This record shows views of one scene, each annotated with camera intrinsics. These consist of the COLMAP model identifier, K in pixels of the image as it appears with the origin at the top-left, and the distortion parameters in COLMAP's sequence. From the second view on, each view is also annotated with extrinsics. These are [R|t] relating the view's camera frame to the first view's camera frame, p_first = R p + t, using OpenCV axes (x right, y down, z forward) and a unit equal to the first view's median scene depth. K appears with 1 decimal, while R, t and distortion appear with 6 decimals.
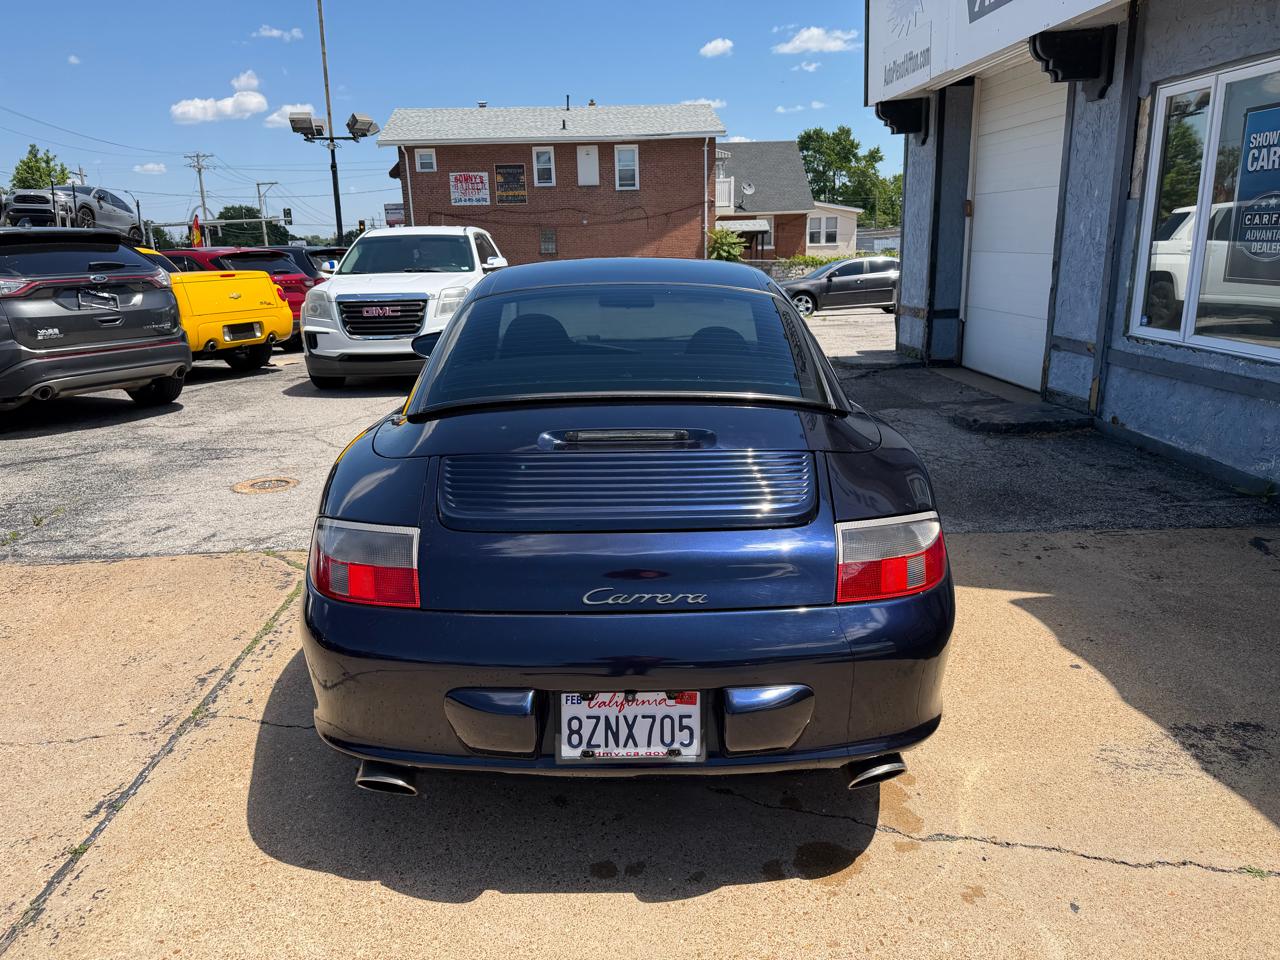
lens RADIAL K [[895.1, 0, 636.1], [0, 895.1, 487.0], [0, 0, 1]] dist [0.022690, -0.030155]
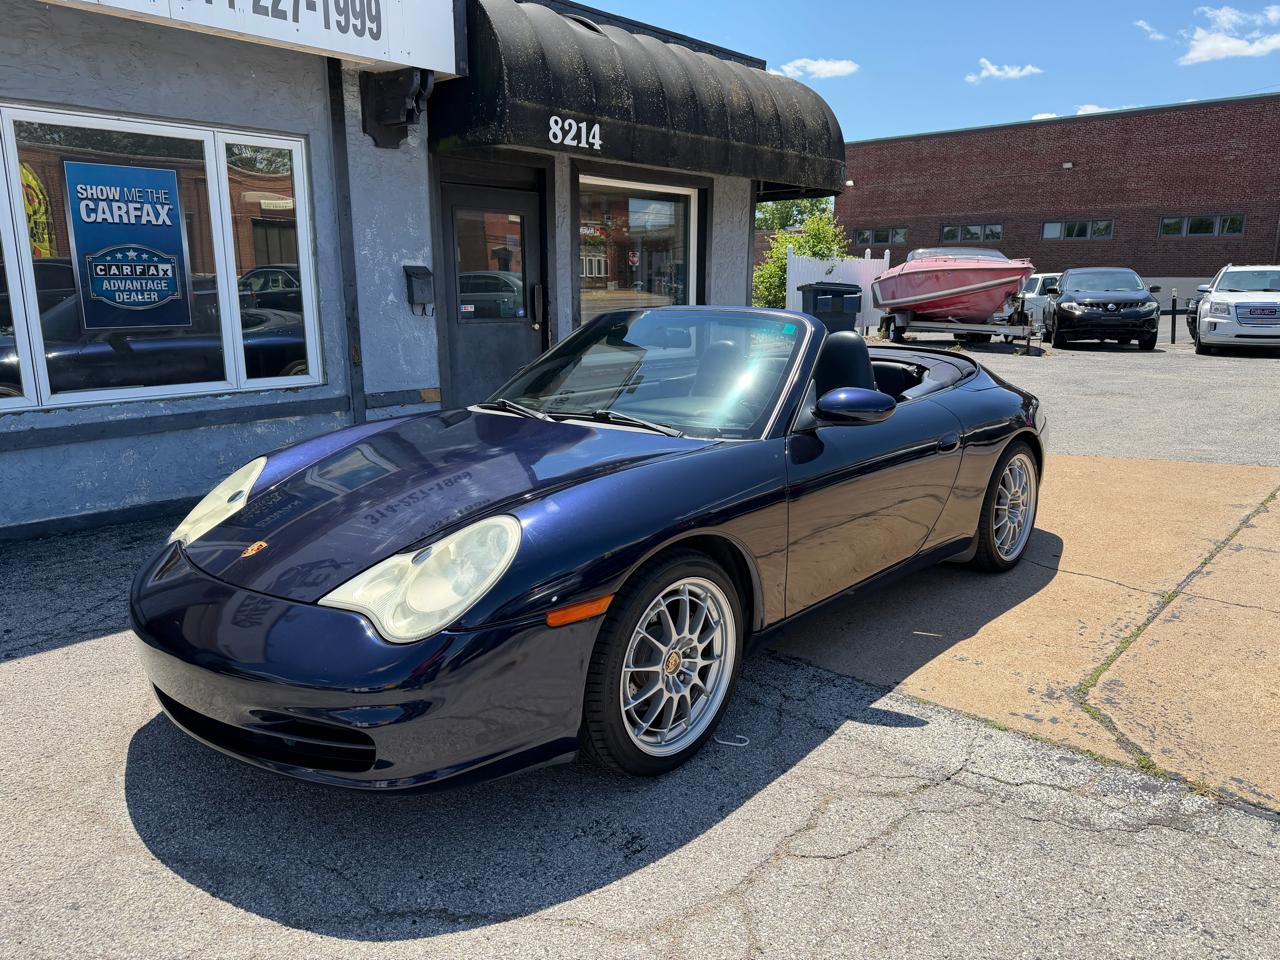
lens RADIAL K [[895.1, 0, 650.9], [0, 895.1, 491.0], [0, 0, 1]] dist [0.022690, -0.030155]
pose [[-0.702101, -0.137927, 0.698592, -0.400016], [0.206860, 0.899246, 0.385442, -0.276277], [-0.681369, 0.415130, -0.602830, 1.060398]]
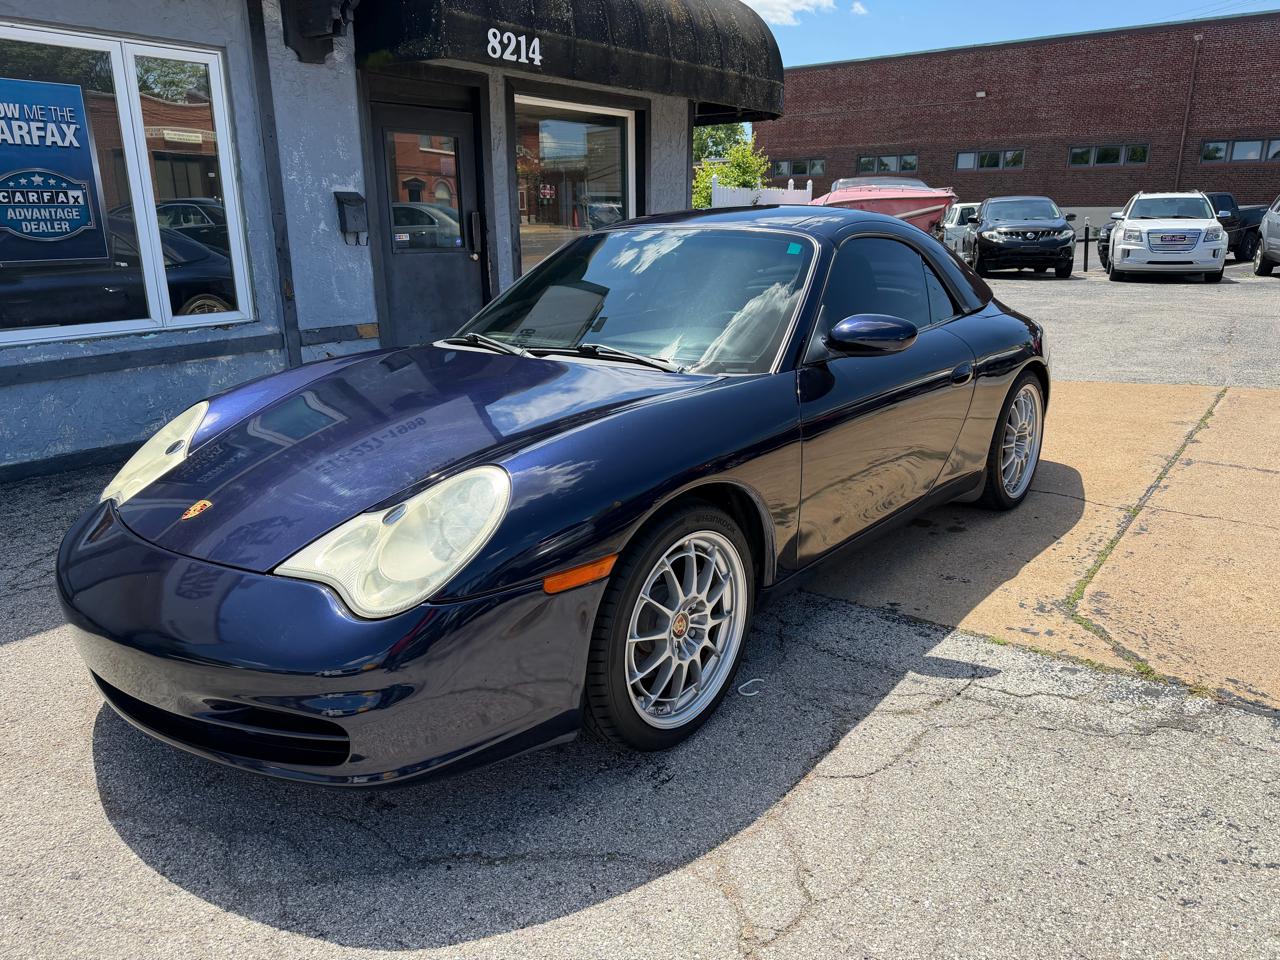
lens RADIAL K [[895.1, 0, 645.8], [0, 895.1, 491.0], [0, 0, 1]] dist [0.022690, -0.030155]
pose [[-0.760918, -0.160074, 0.628792, -0.361304], [0.199481, 0.864442, 0.461462, -0.271875], [-0.617423, 0.476567, -0.625838, 1.078439]]
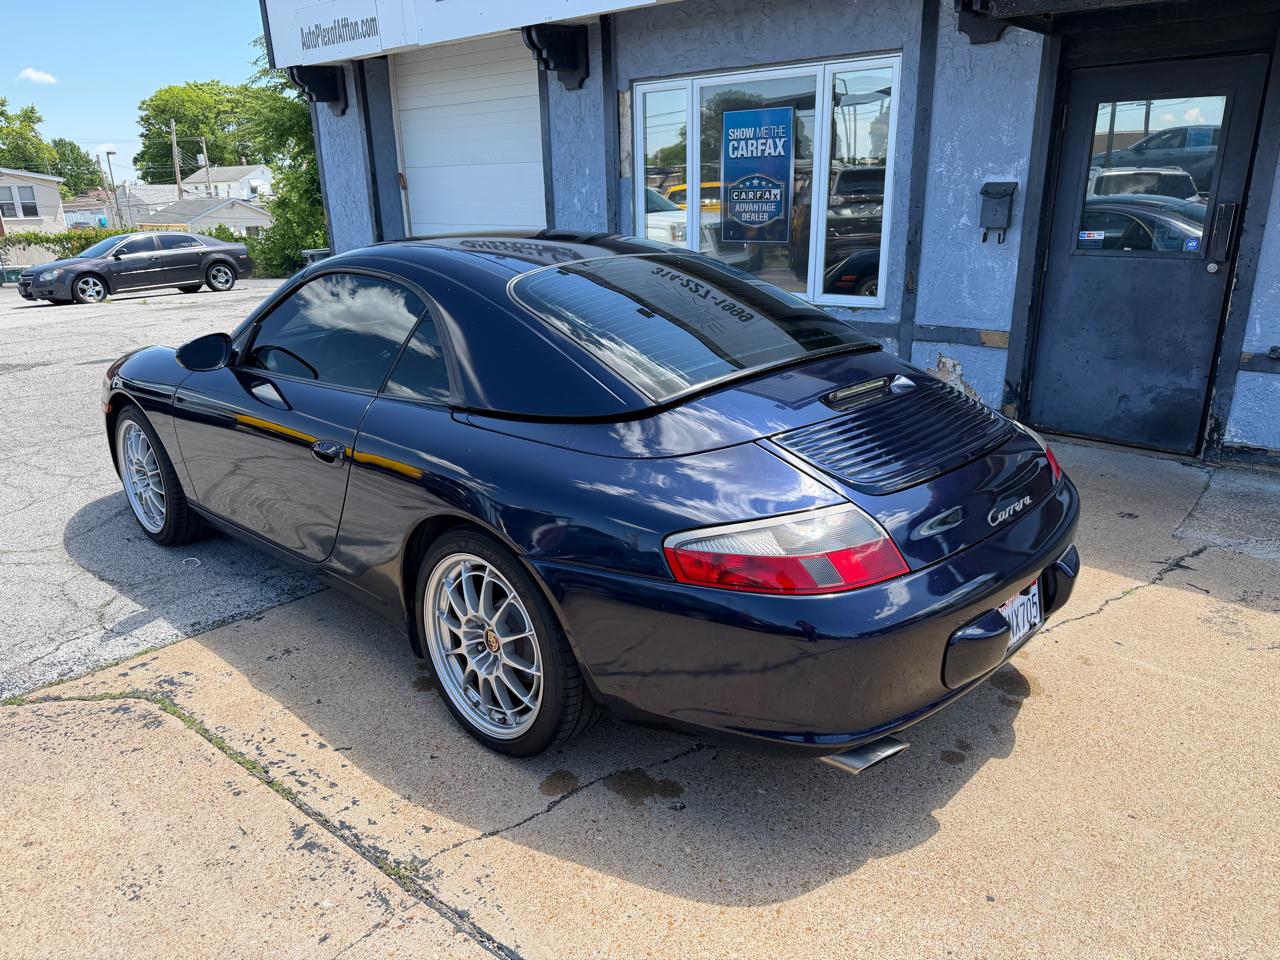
lens RADIAL K [[895.1, 0, 633.5], [0, 895.1, 501.3], [0, 0, 1]] dist [0.022690, -0.030155]
pose [[0.687417, -0.225039, 0.690518, -0.360715], [0.194876, 0.973070, 0.123121, -0.042137], [-0.699629, 0.049930, 0.712759, 0.151059]]
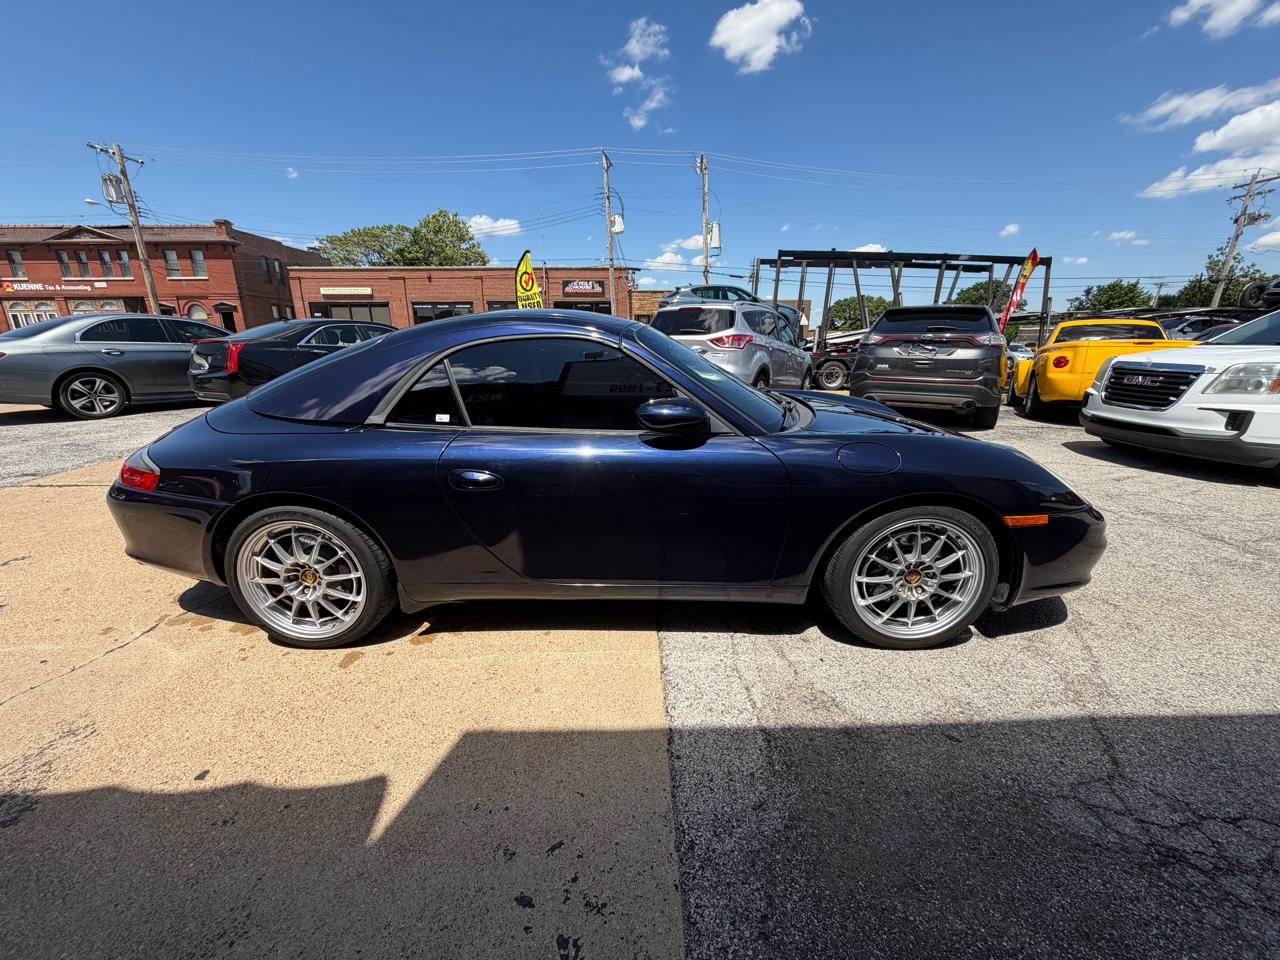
lens RADIAL K [[509.0, 0, 635.5], [0, 509.0, 476.7], [0, 0, 1]] dist [-0.001390, 0.000345]
pose [[-0.029378, 0.291461, -0.956131, 0.437495], [-0.263222, 0.920527, 0.288695, -0.162331], [0.964288, 0.260156, 0.049676, 0.660803]]
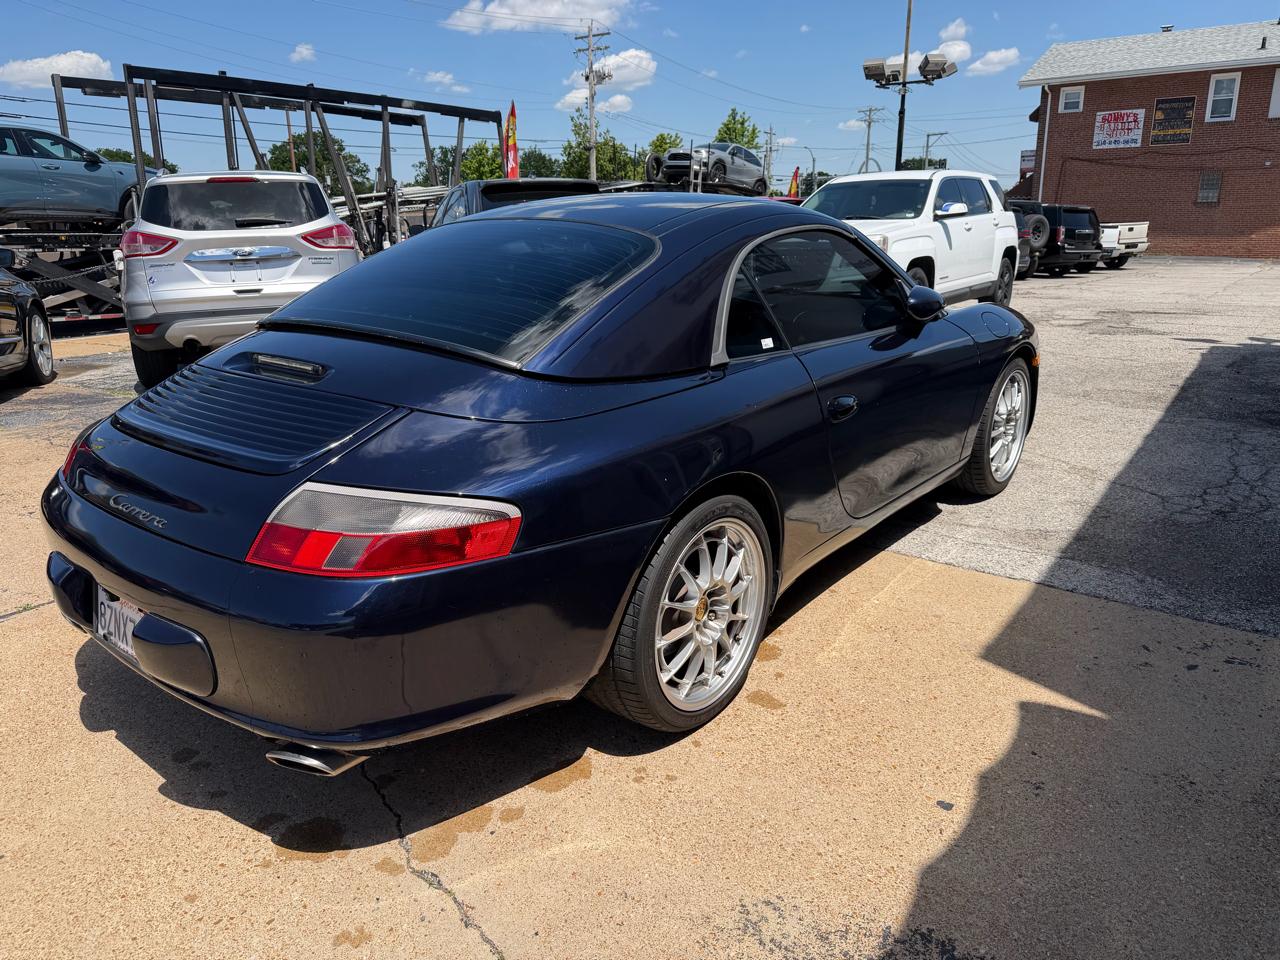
lens RADIAL K [[895.1, 0, 632.7], [0, 895.1, 489.4], [0, 0, 1]] dist [0.022690, -0.030155]
pose [[0.769788, 0.194821, -0.607842, 0.340588], [-0.162938, 0.980710, 0.107981, -0.034602], [0.617153, 0.015918, 0.786682, 0.161365]]
